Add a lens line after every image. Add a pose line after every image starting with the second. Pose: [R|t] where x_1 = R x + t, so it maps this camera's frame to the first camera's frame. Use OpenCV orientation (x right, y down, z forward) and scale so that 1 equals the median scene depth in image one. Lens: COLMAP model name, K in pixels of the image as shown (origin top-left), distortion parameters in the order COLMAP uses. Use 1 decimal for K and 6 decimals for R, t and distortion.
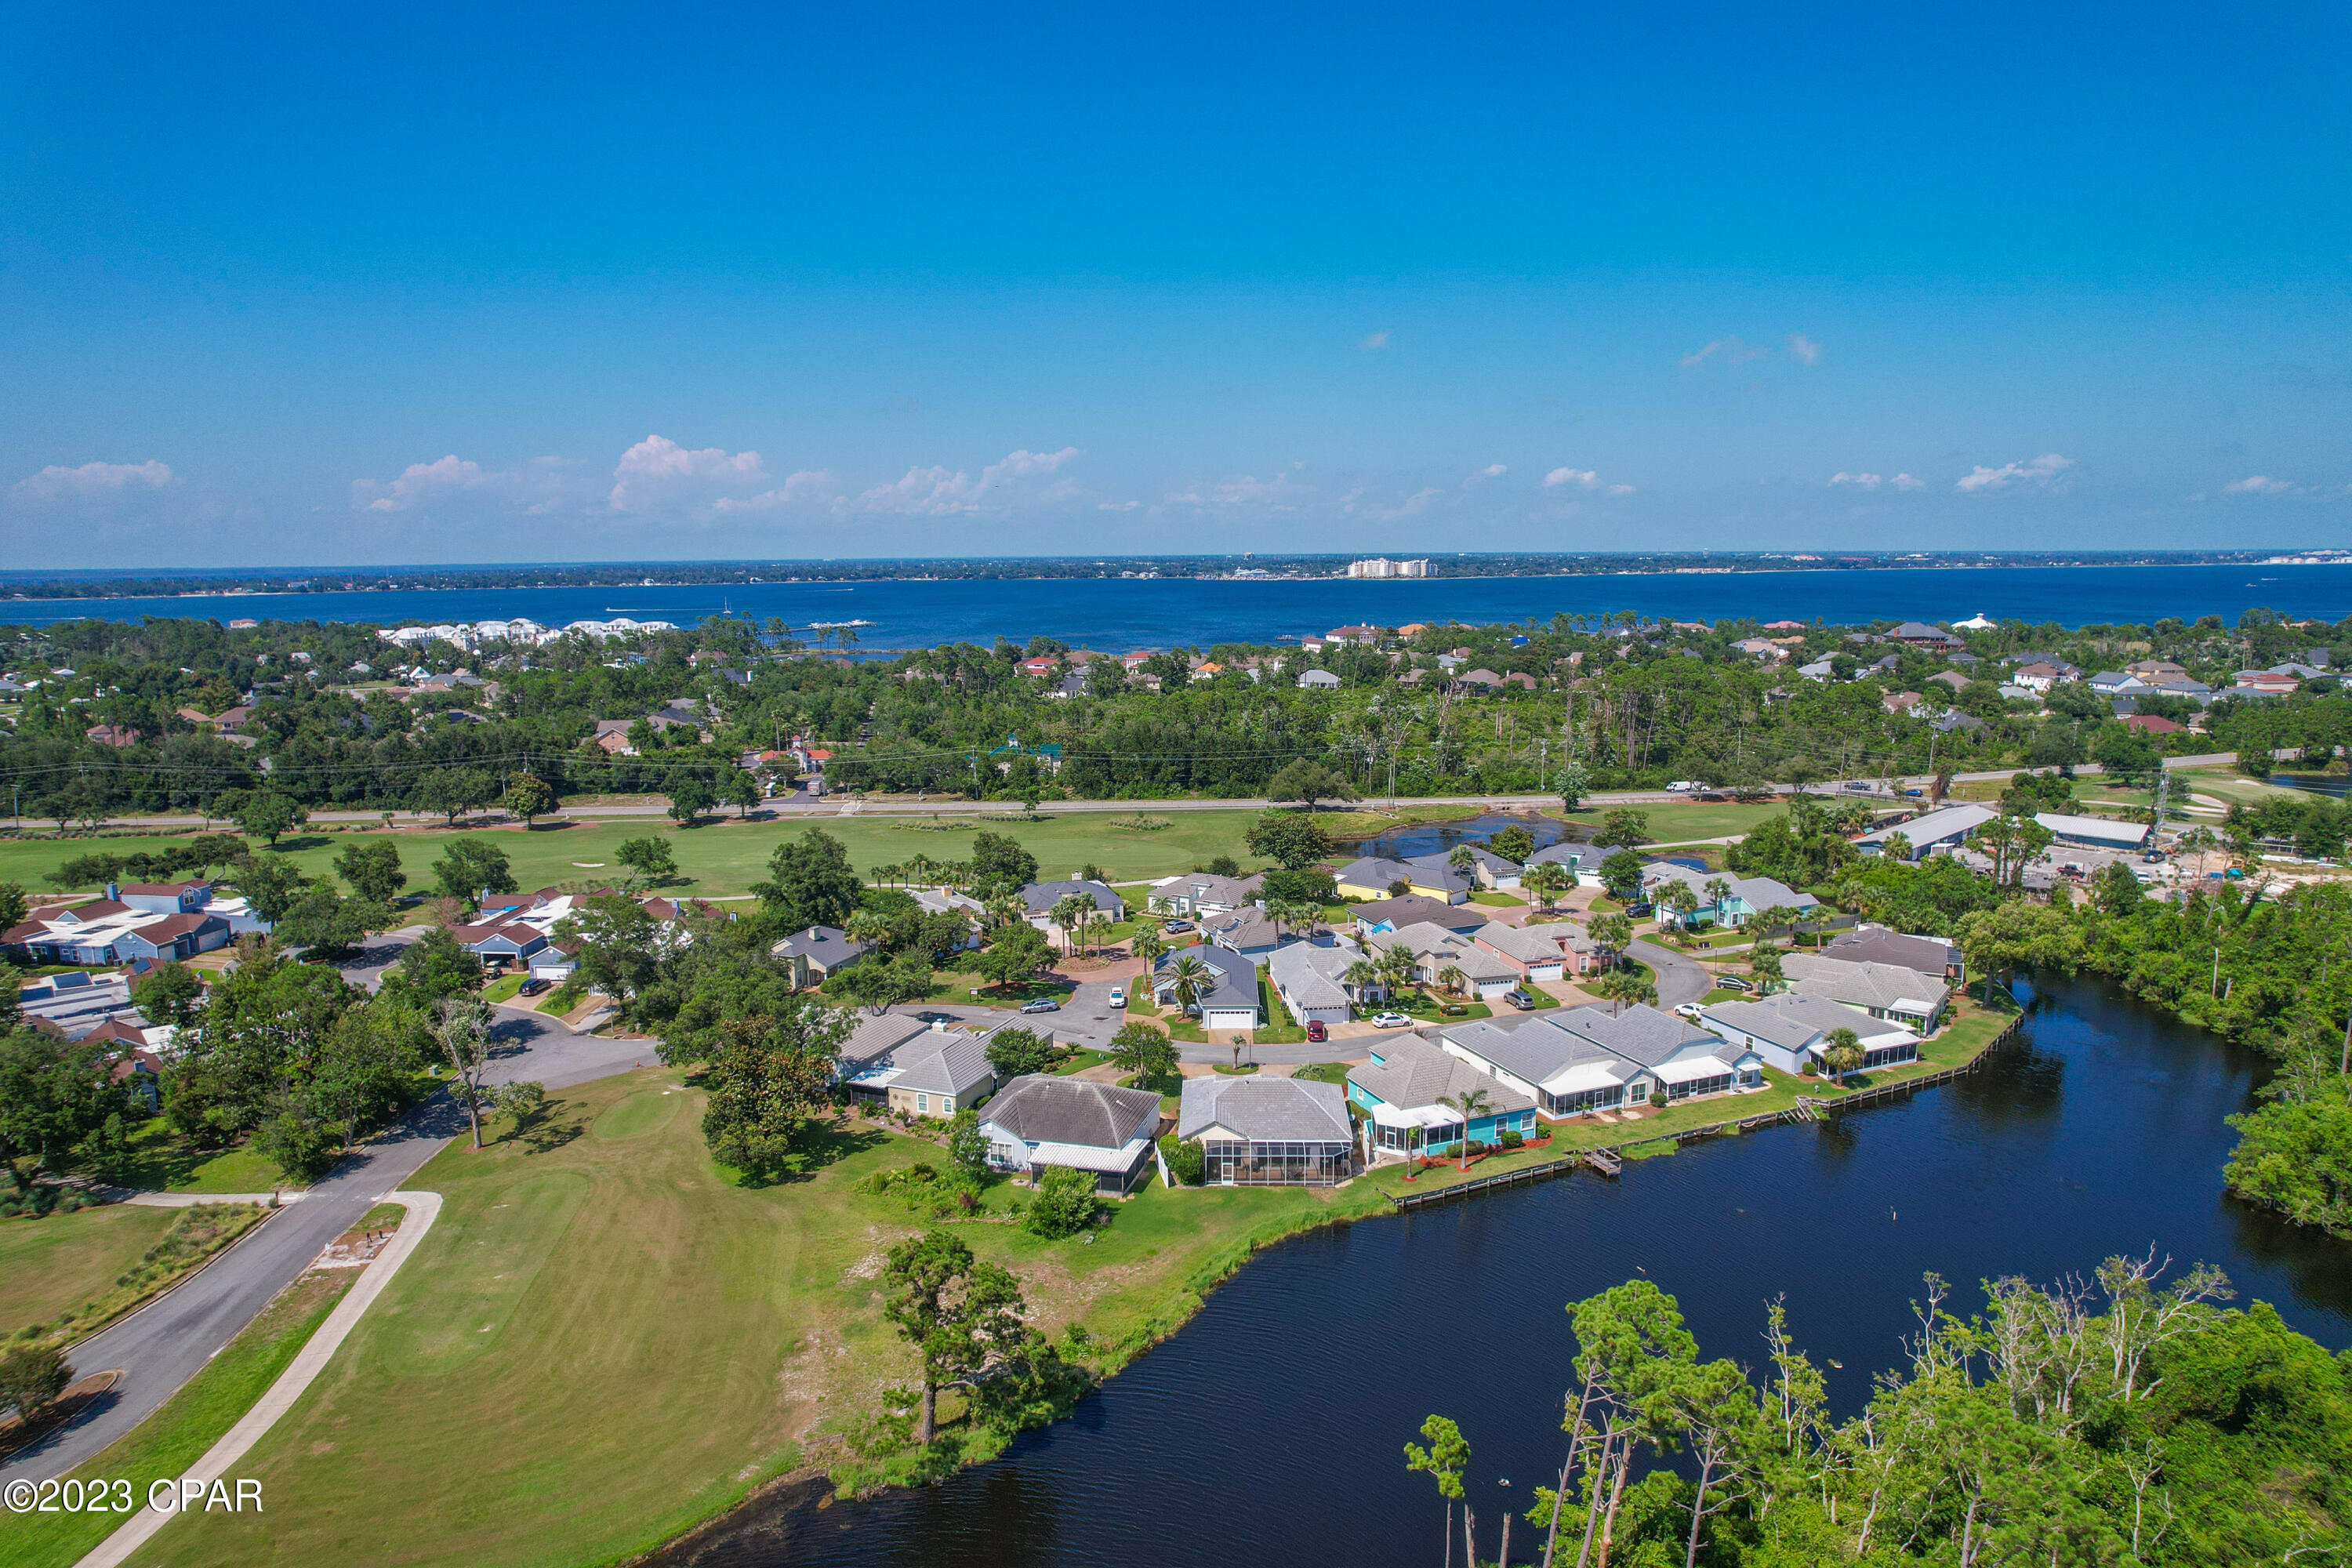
lens RADIAL K [[1497.6, 0, 1185.9], [0, 1497.6, 798.5], [0, 0, 1]] dist [-0.071680, 0.064091]
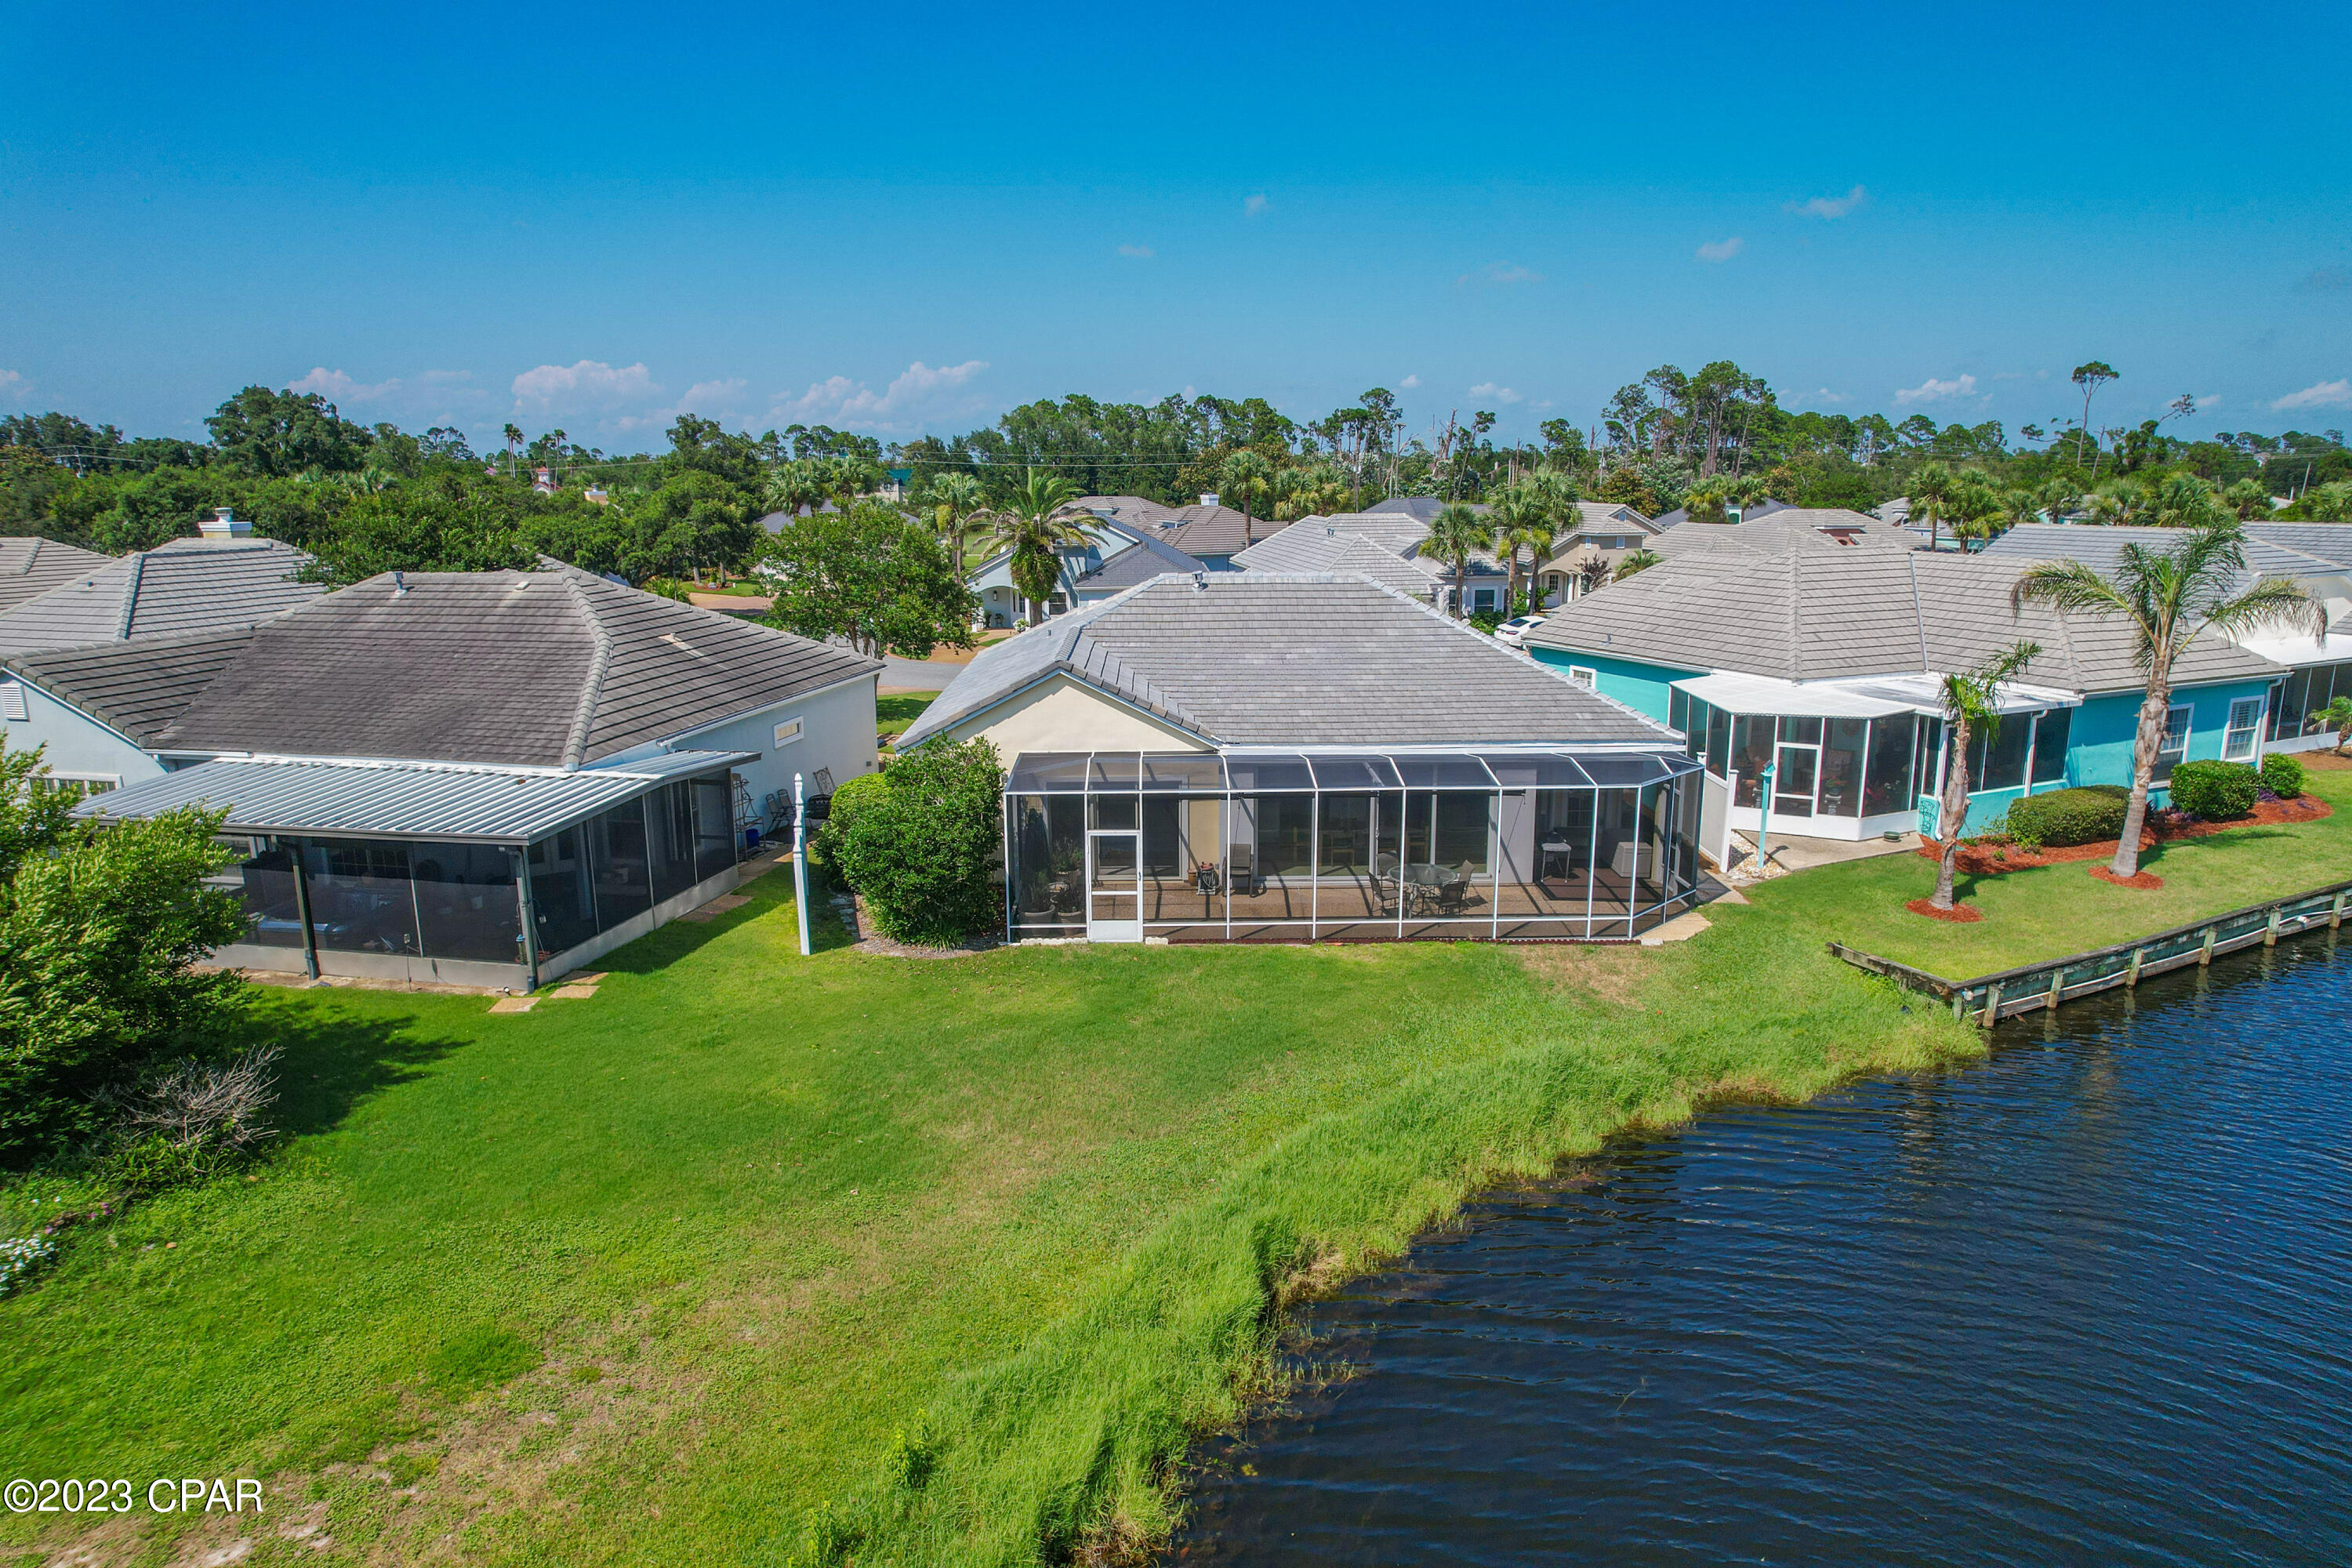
lens RADIAL K [[1497.6, 0, 1185.9], [0, 1497.6, 798.5], [0, 0, 1]] dist [-0.071680, 0.064091]
pose [[0.998887, -0.008405, 0.046408, 0.021045], [0.006006, 0.998650, 0.051599, 0.171316], [-0.046779, -0.051263, 0.997589, 0.595904]]
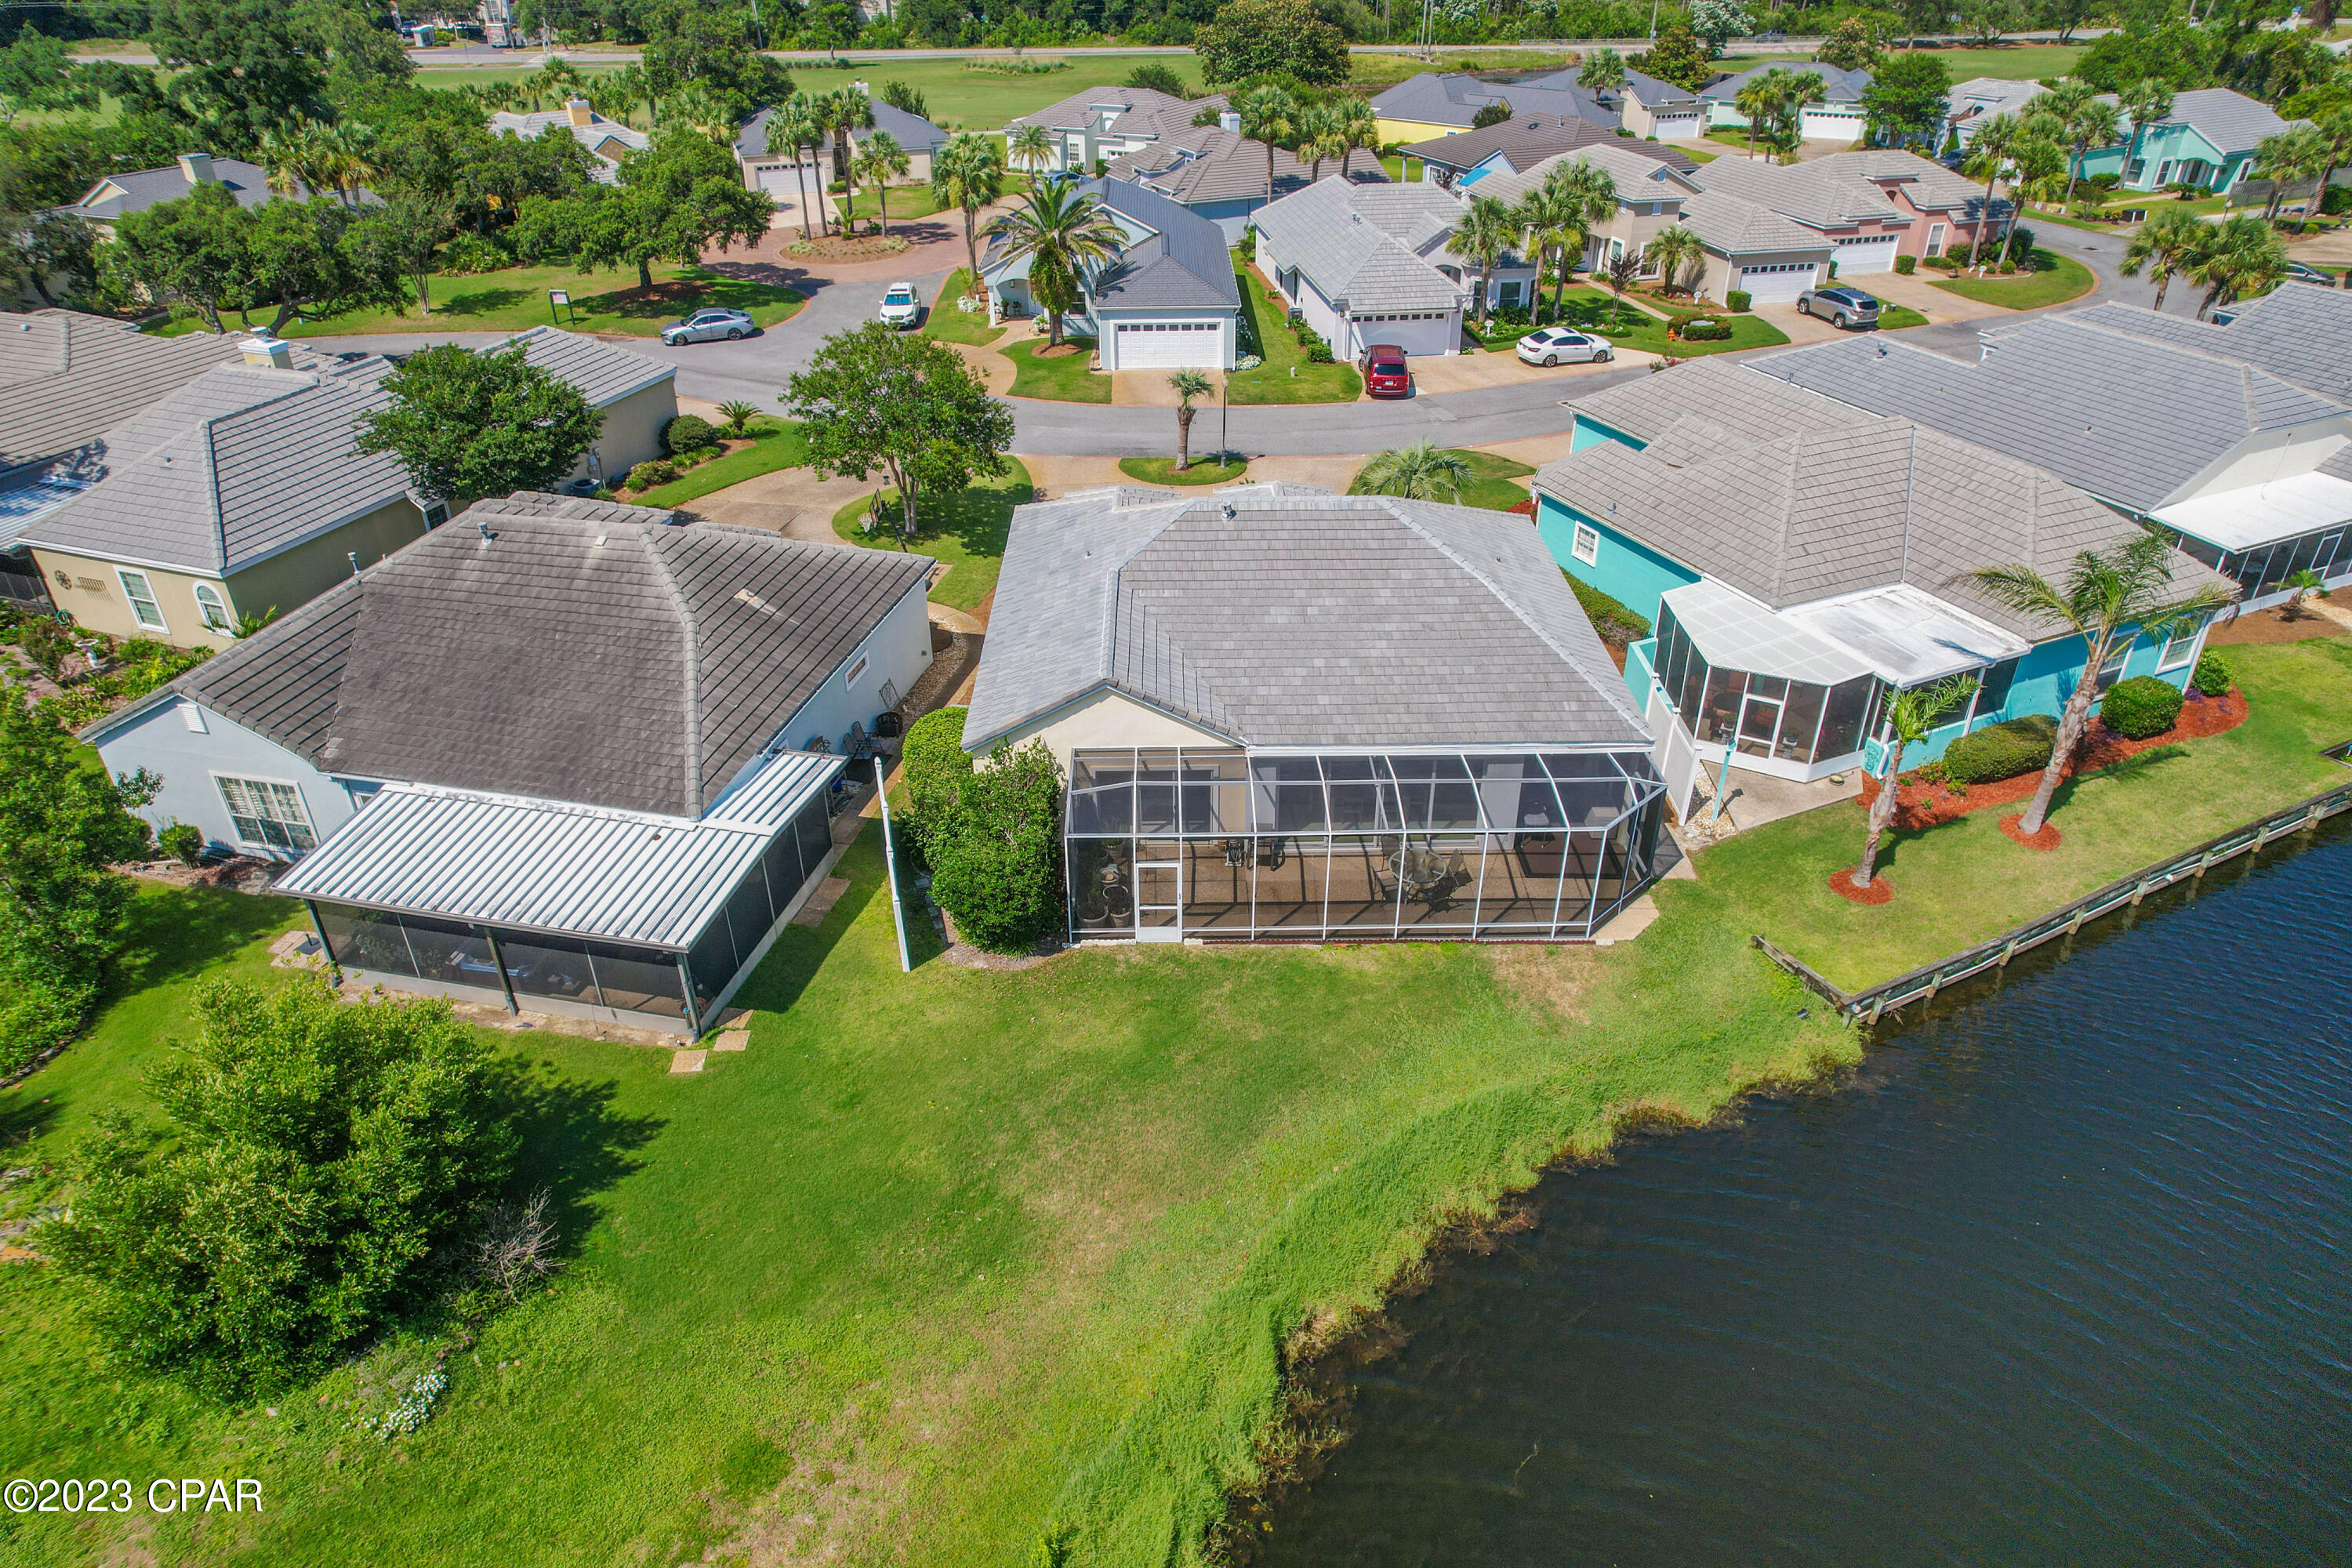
lens RADIAL K [[1497.6, 0, 1185.9], [0, 1497.6, 798.5], [0, 0, 1]] dist [-0.071680, 0.064091]
pose [[0.999187, -0.019550, 0.035251, 0.017977], [0.004663, 0.924699, 0.380670, 0.107729], [-0.040039, -0.380196, 0.924039, 0.584245]]
